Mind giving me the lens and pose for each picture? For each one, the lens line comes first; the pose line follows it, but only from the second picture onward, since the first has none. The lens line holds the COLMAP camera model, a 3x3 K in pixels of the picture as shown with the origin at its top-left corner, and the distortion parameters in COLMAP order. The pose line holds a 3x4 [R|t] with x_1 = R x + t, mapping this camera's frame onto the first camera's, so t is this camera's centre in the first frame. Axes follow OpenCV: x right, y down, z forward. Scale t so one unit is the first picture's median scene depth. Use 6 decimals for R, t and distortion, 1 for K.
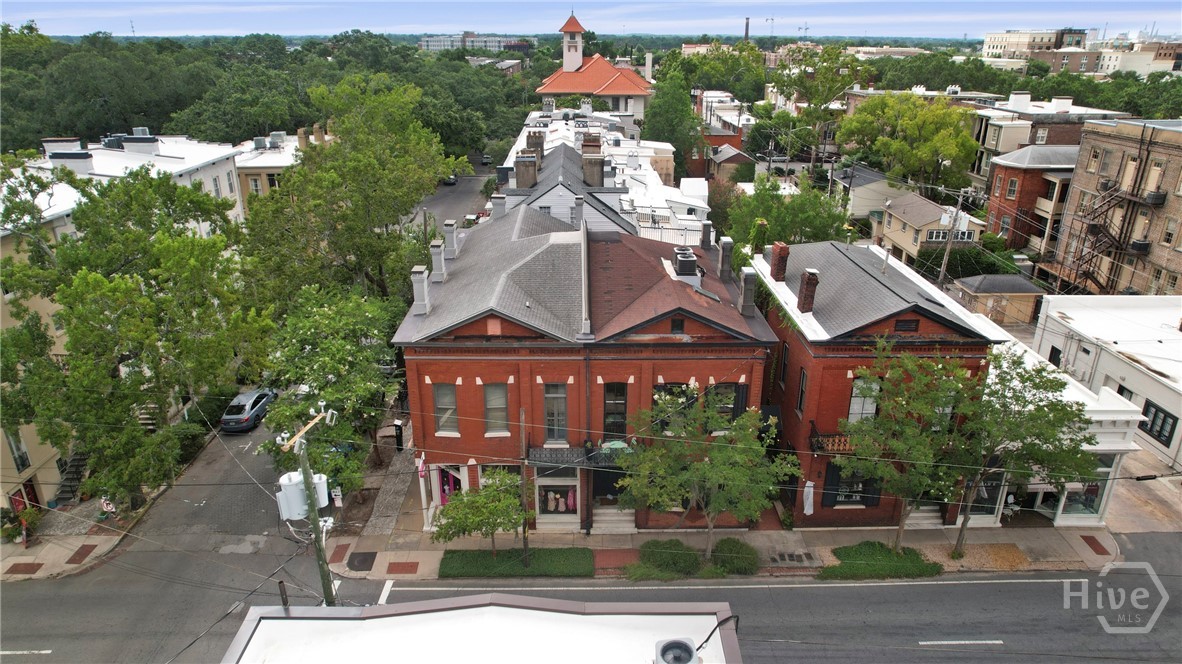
lens RADIAL K [[749.3, 0, 587.0], [0, 749.3, 335.1], [0, 0, 1]] dist [-0.040311, 0.012084]
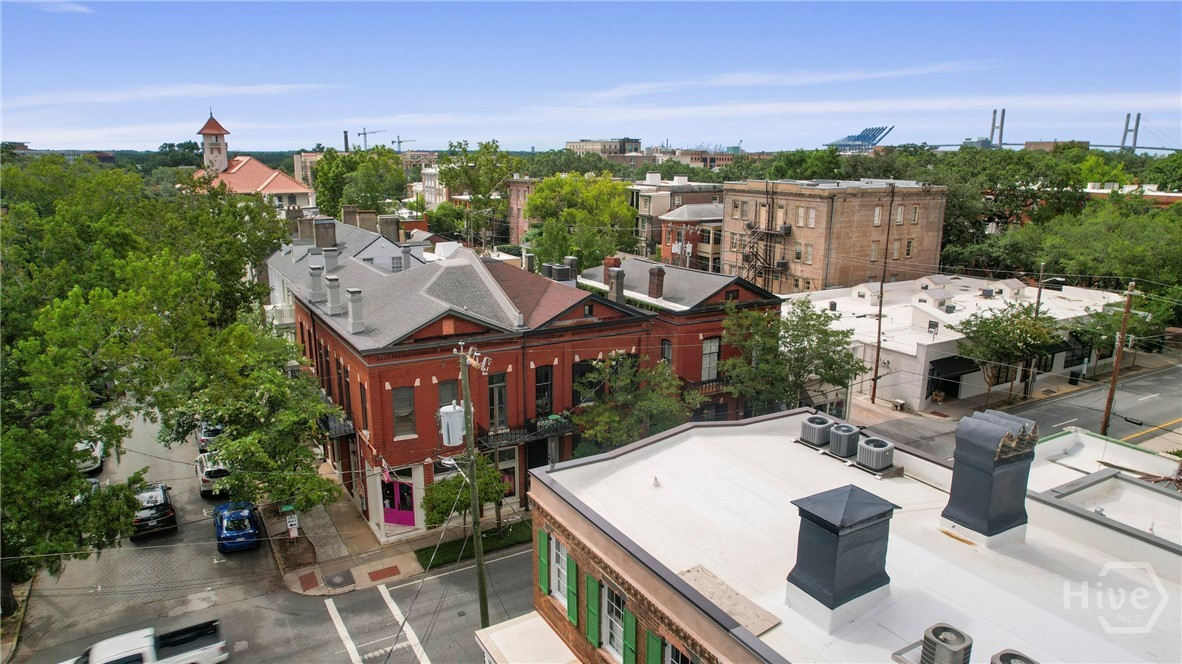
lens RADIAL K [[749.3, 0, 591.4], [0, 749.3, 335.8], [0, 0, 1]] dist [-0.040311, 0.012084]
pose [[0.869946, -0.113221, 0.479974, -0.273751], [0.178449, 0.979605, -0.092358, 0.082763], [-0.459728, 0.165998, 0.872408, -0.048843]]
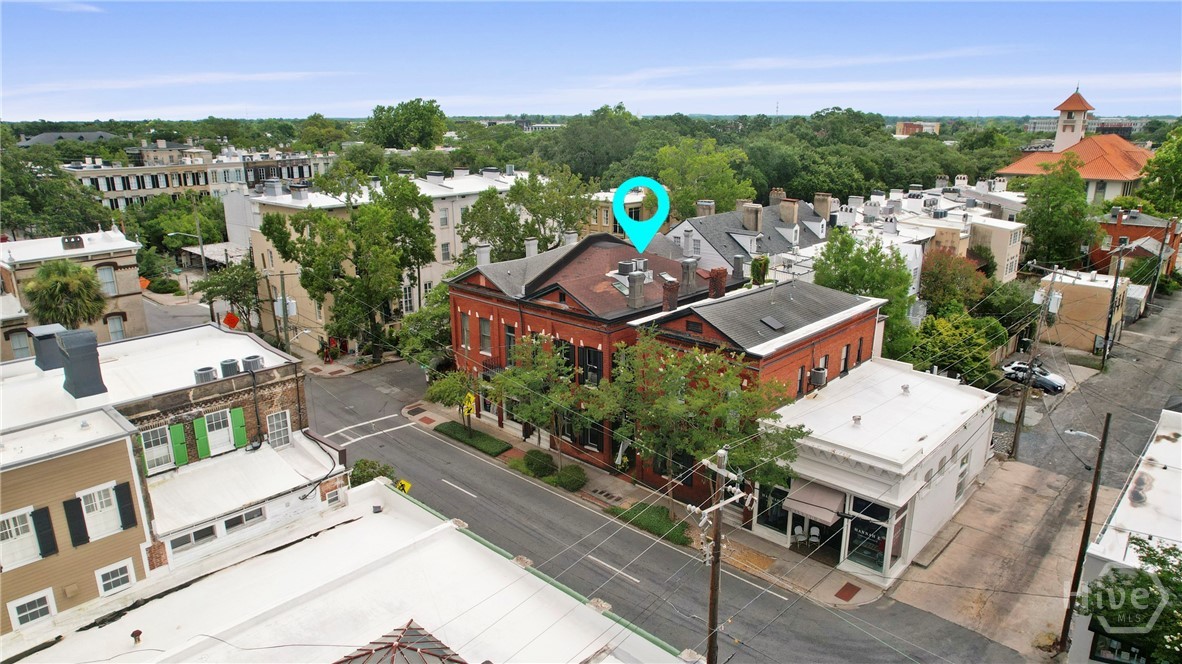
lens RADIAL K [[749.3, 0, 593.1], [0, 749.3, 333.0], [0, 0, 1]] dist [-0.040311, 0.012084]
pose [[0.719957, 0.186164, -0.668584, 0.647916], [-0.253272, 0.967389, -0.003368, 0.024608], [0.646154, 0.171758, 0.743629, -0.010435]]
